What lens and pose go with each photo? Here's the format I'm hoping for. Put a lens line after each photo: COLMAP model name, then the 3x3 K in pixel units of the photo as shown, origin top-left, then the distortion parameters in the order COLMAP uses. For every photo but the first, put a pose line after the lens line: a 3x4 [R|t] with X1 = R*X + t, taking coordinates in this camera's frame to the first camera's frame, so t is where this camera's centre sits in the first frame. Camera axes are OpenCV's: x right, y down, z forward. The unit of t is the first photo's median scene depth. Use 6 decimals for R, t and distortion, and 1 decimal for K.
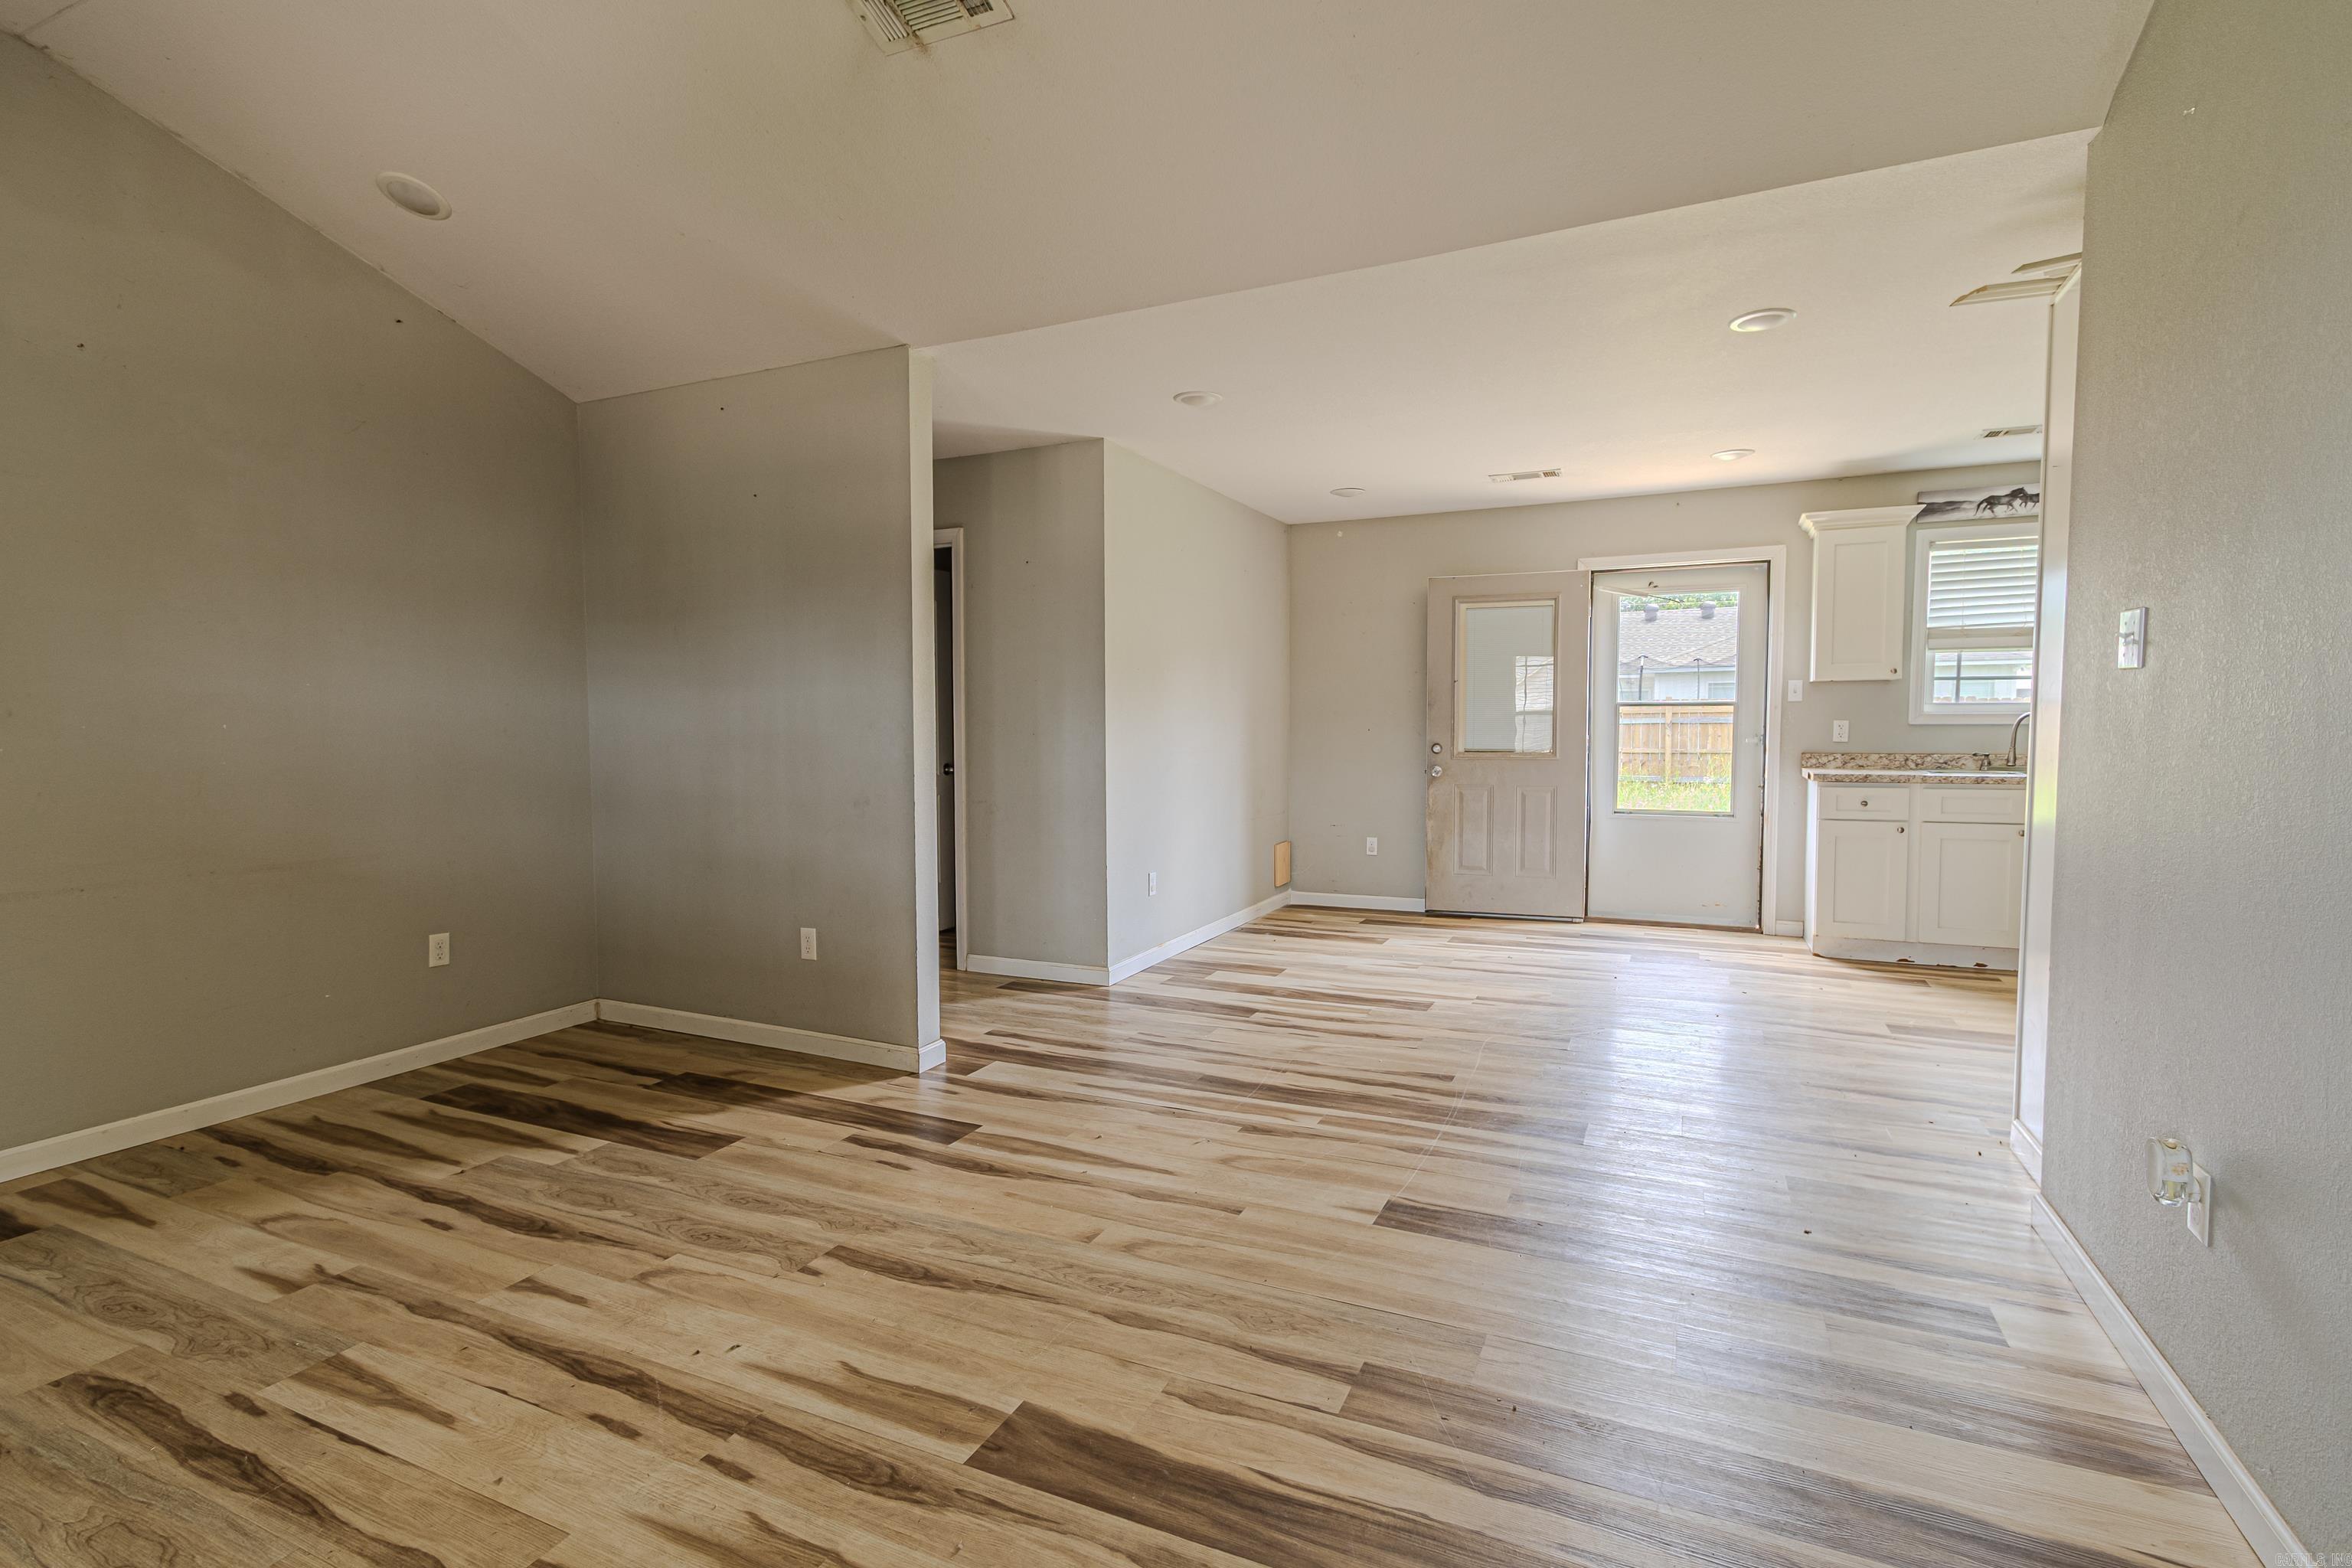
lens RADIAL K [[1121.0, 0, 1146.6], [0, 1121.0, 788.0], [0, 0, 1]] dist [0.003951, -0.000182]
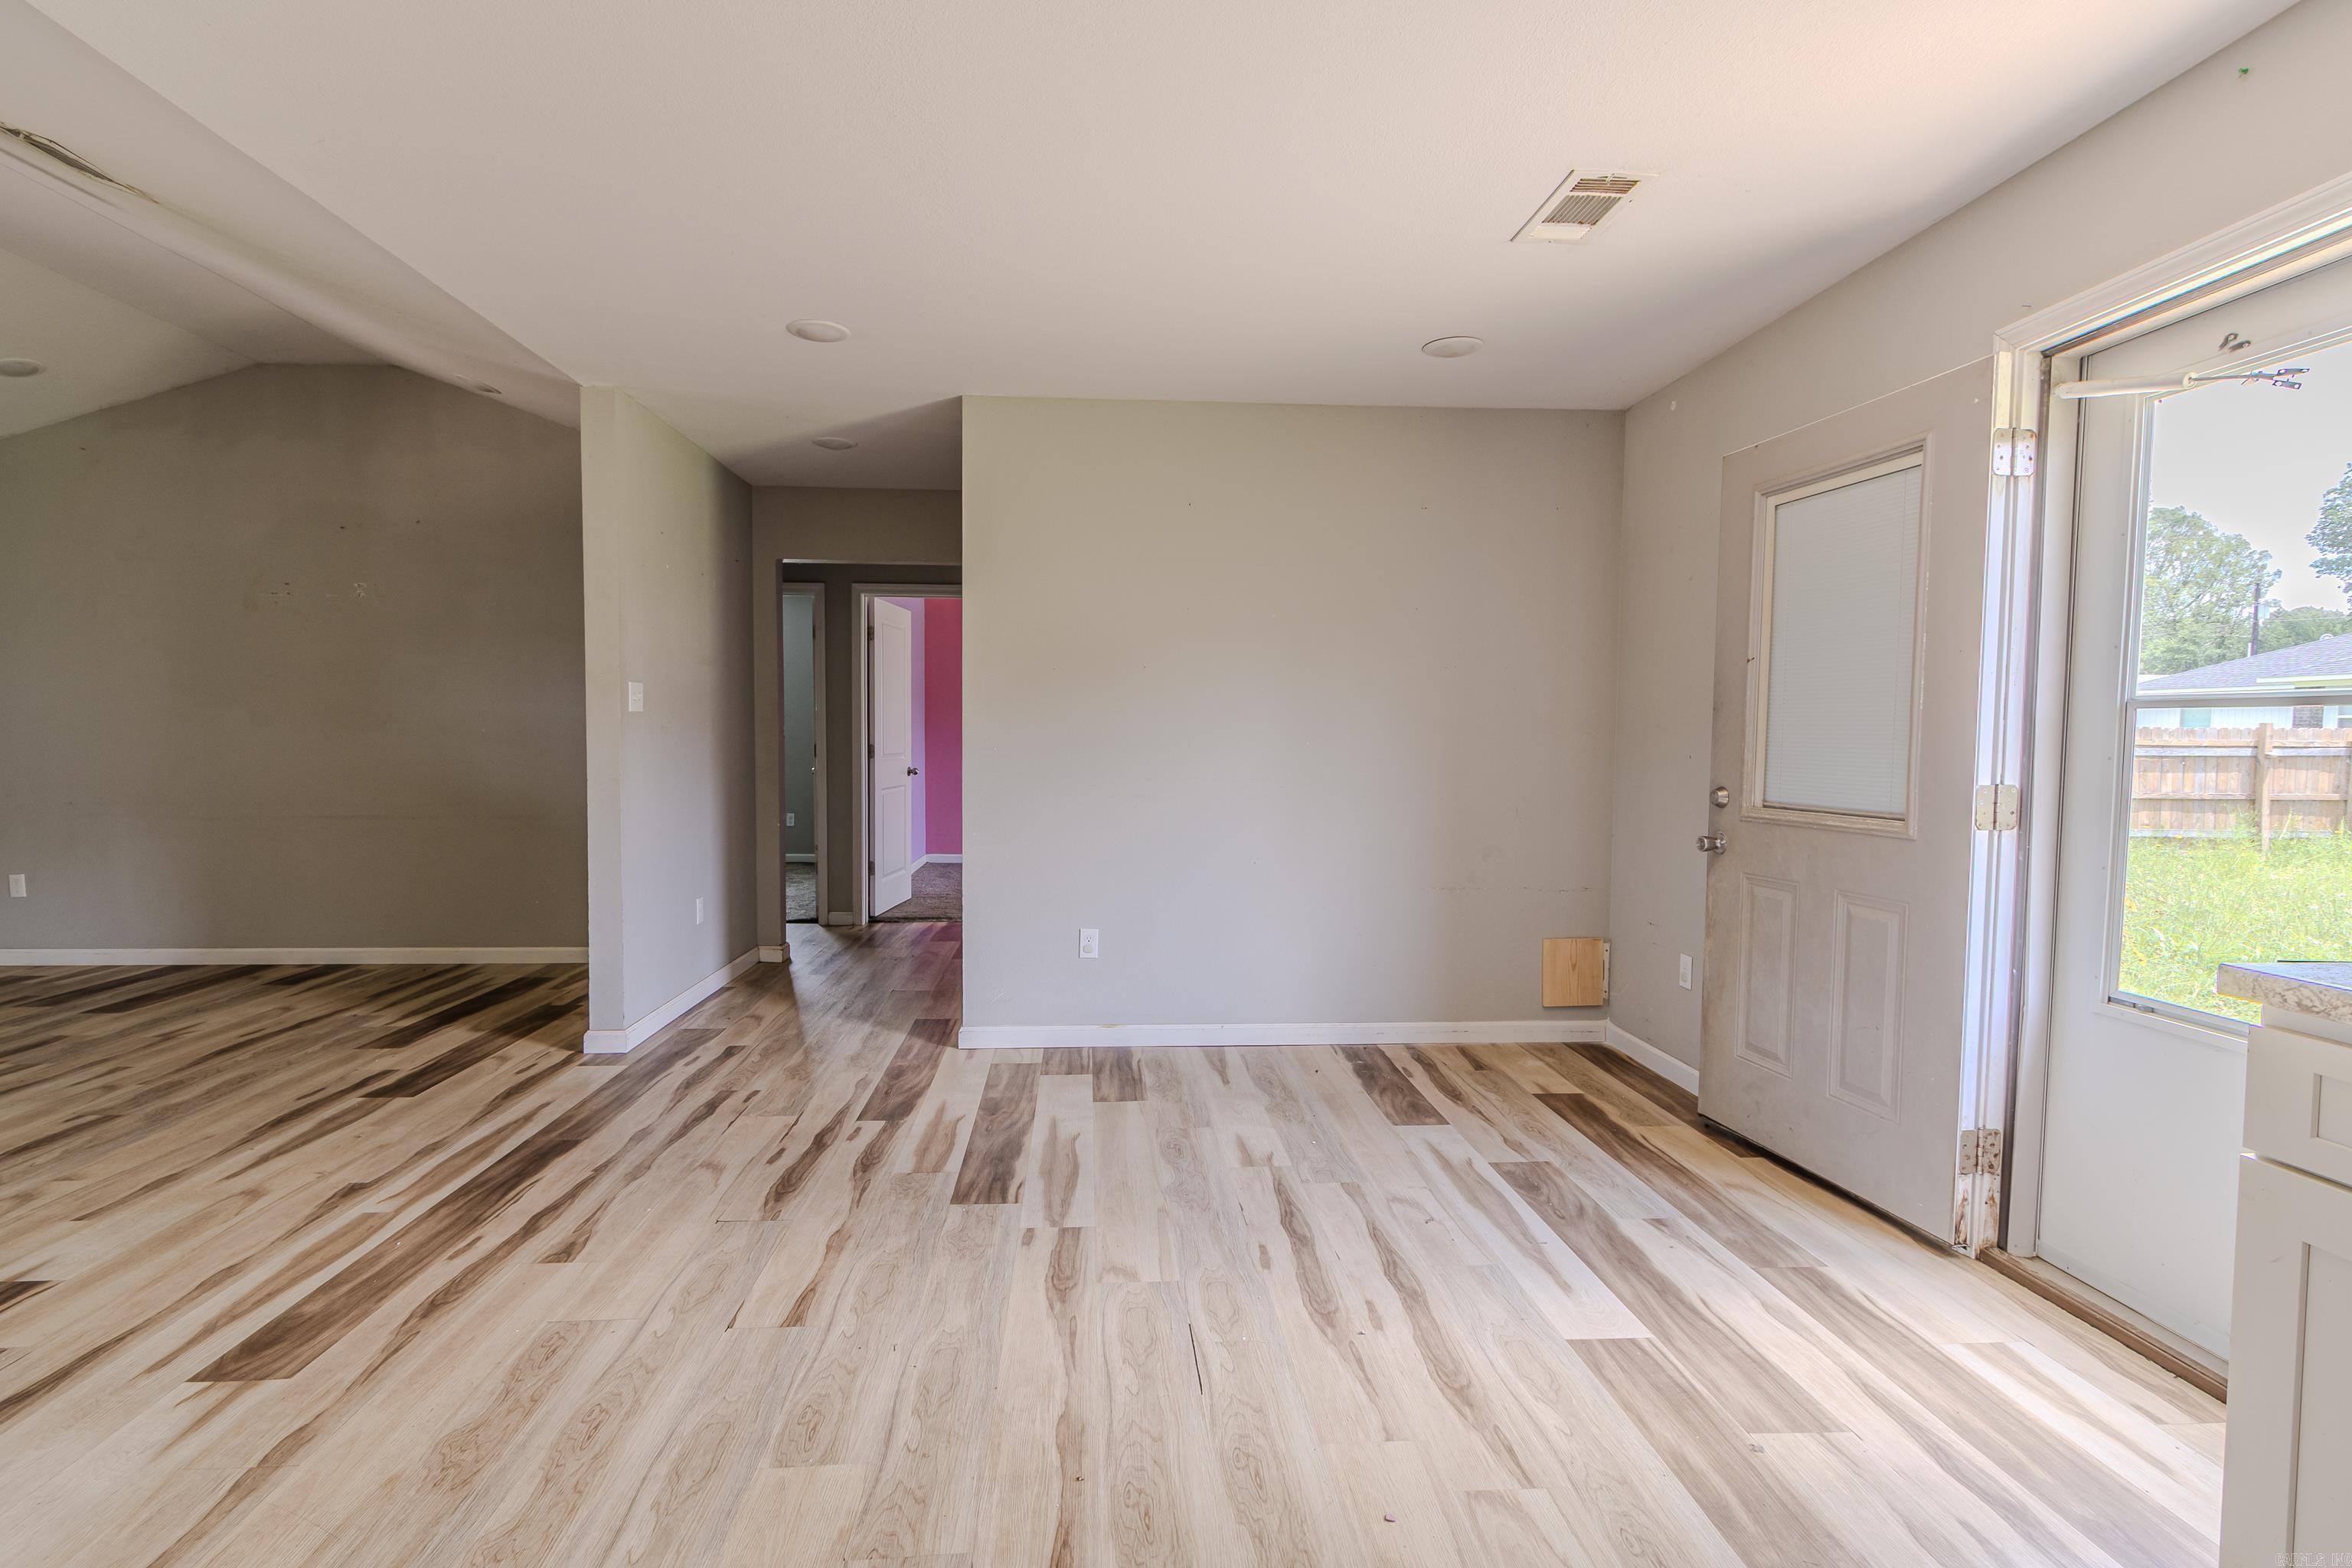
lens RADIAL K [[1096.8, 0, 1158.1], [0, 1096.8, 791.7], [0, 0, 1]] dist [0.018286, -0.010509]
pose [[0.489361, 0.055435, -0.870318, 1.113011], [-0.061646, 0.997680, 0.028885, -0.071797], [0.869900, 0.039517, 0.491643, 1.071567]]
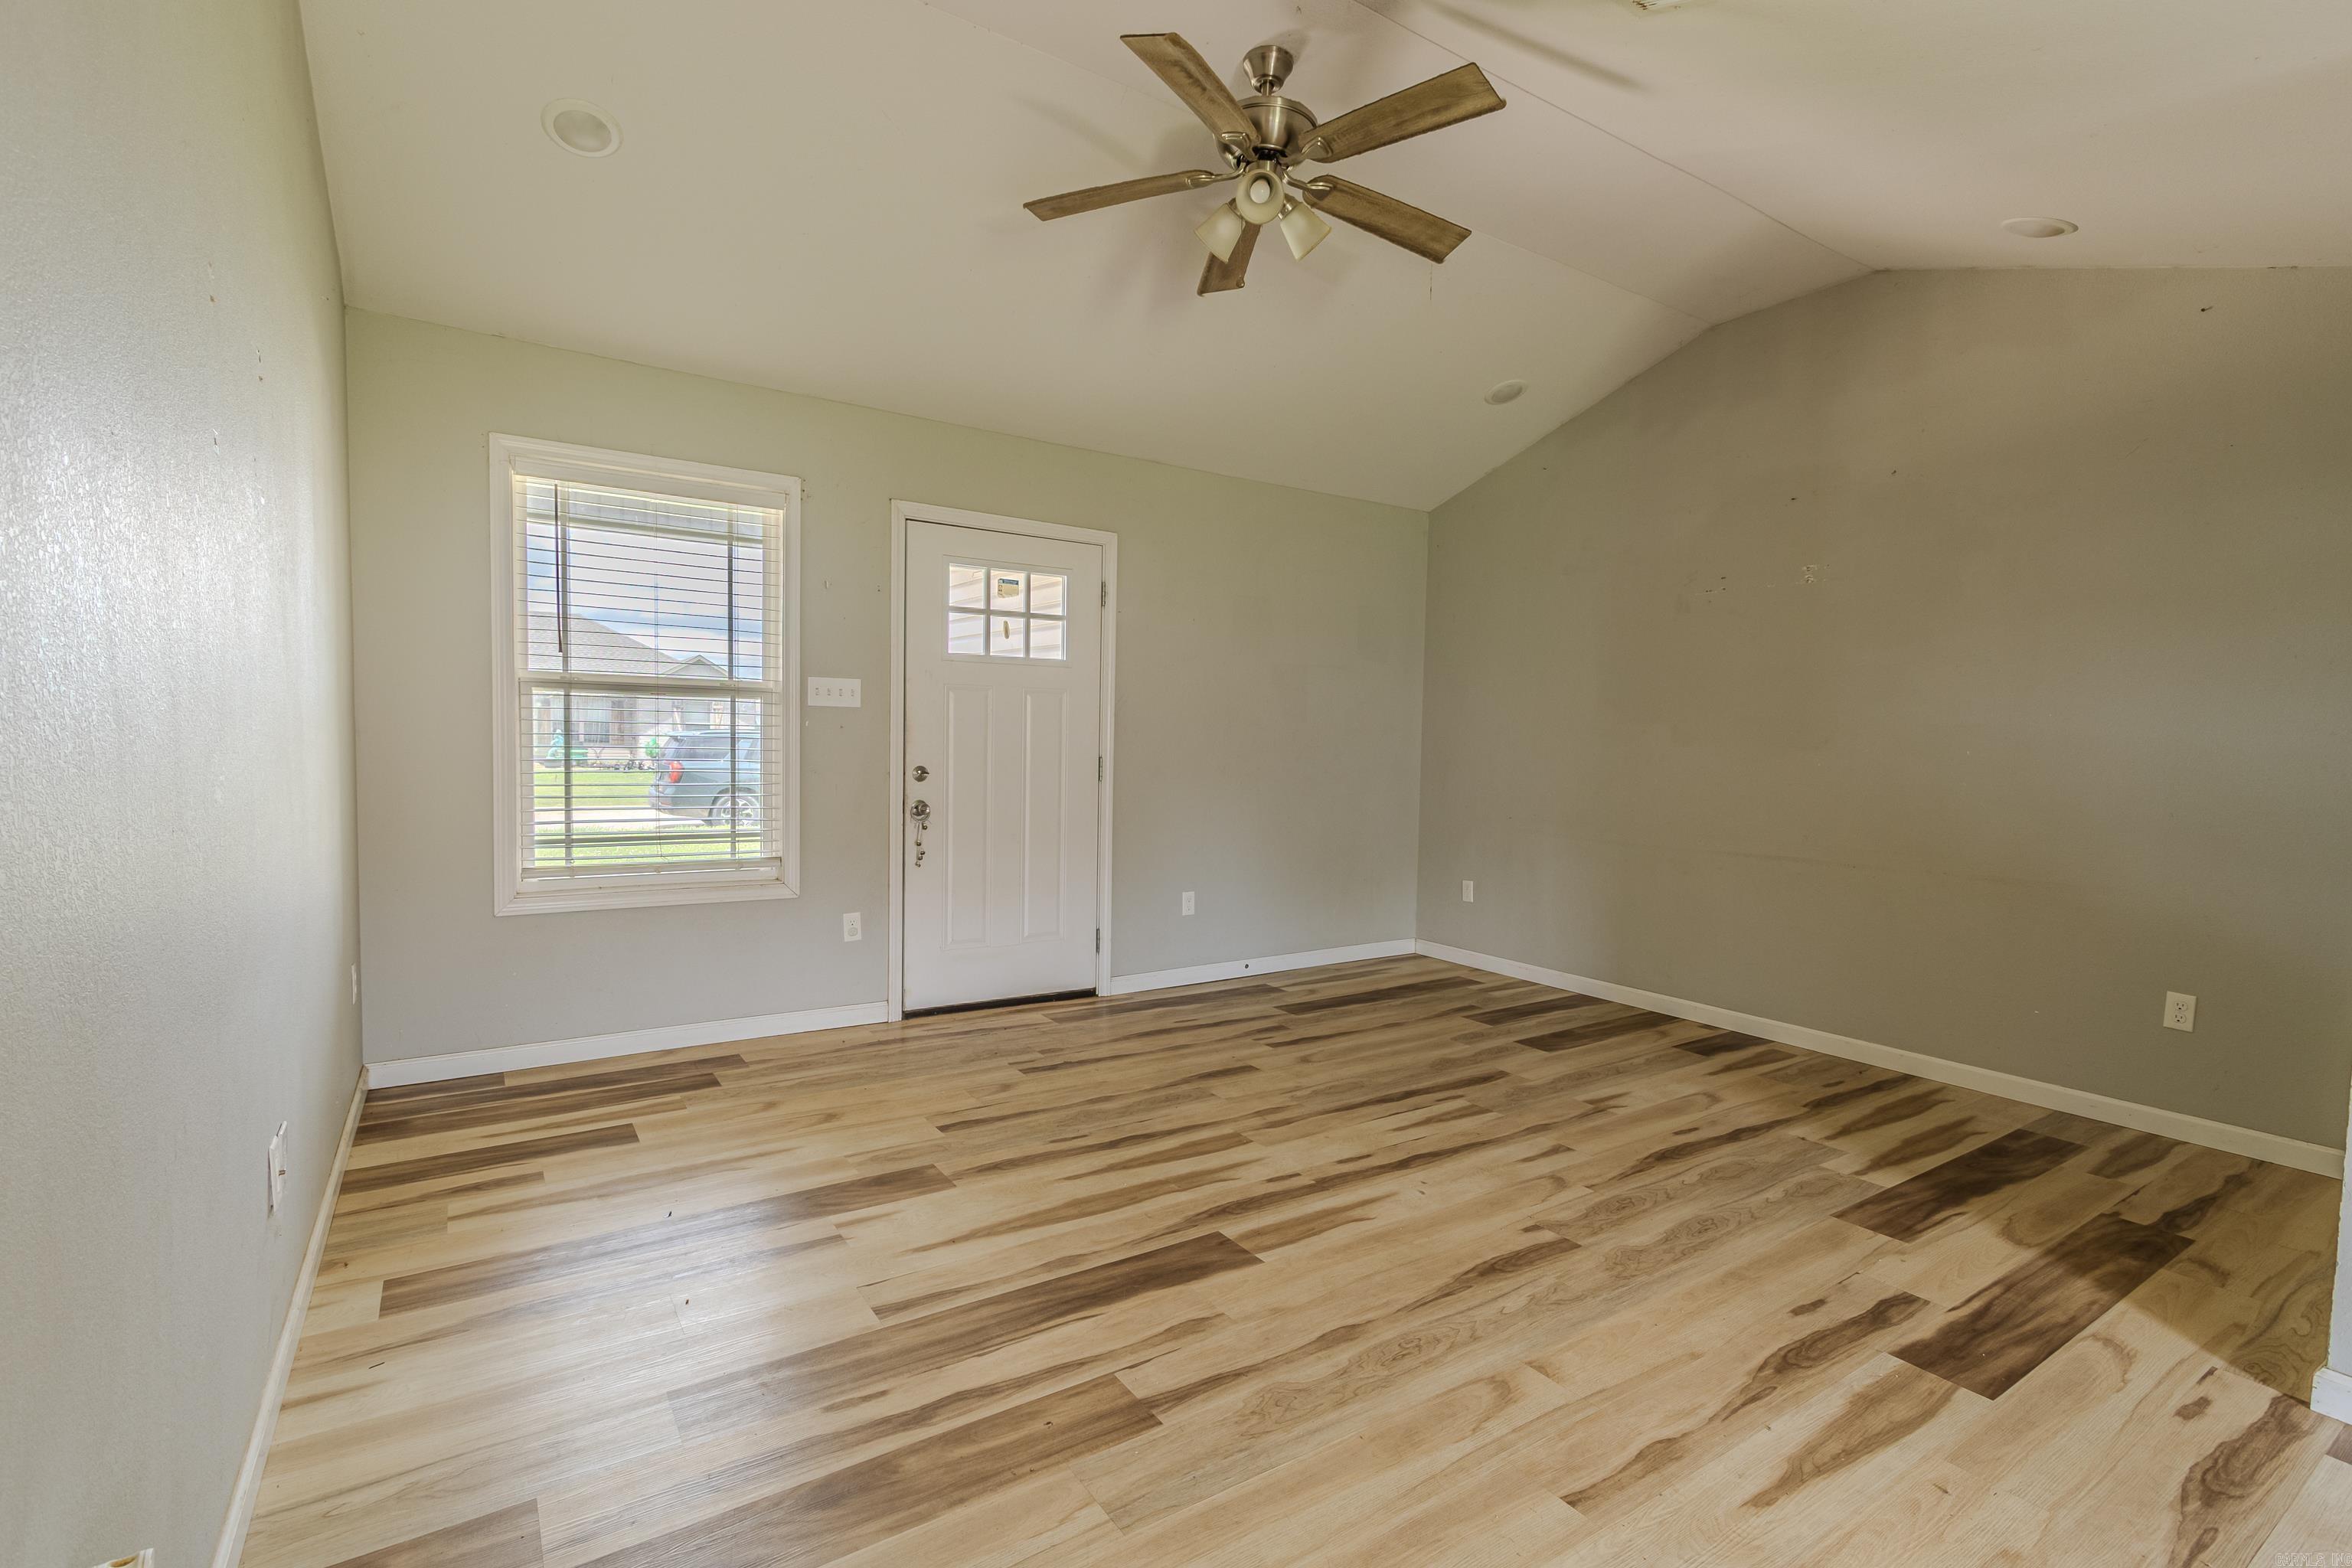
lens RADIAL K [[1074.8, 0, 1176.0], [0, 1074.8, 784.0], [0, 0, 1]] dist [0.001710, -0.000236]
pose [[-0.510796, 0.033637, -0.859043, 0.575930], [-0.067235, 0.994611, 0.078924, -0.054420], [0.857069, 0.098072, -0.505782, 0.864281]]
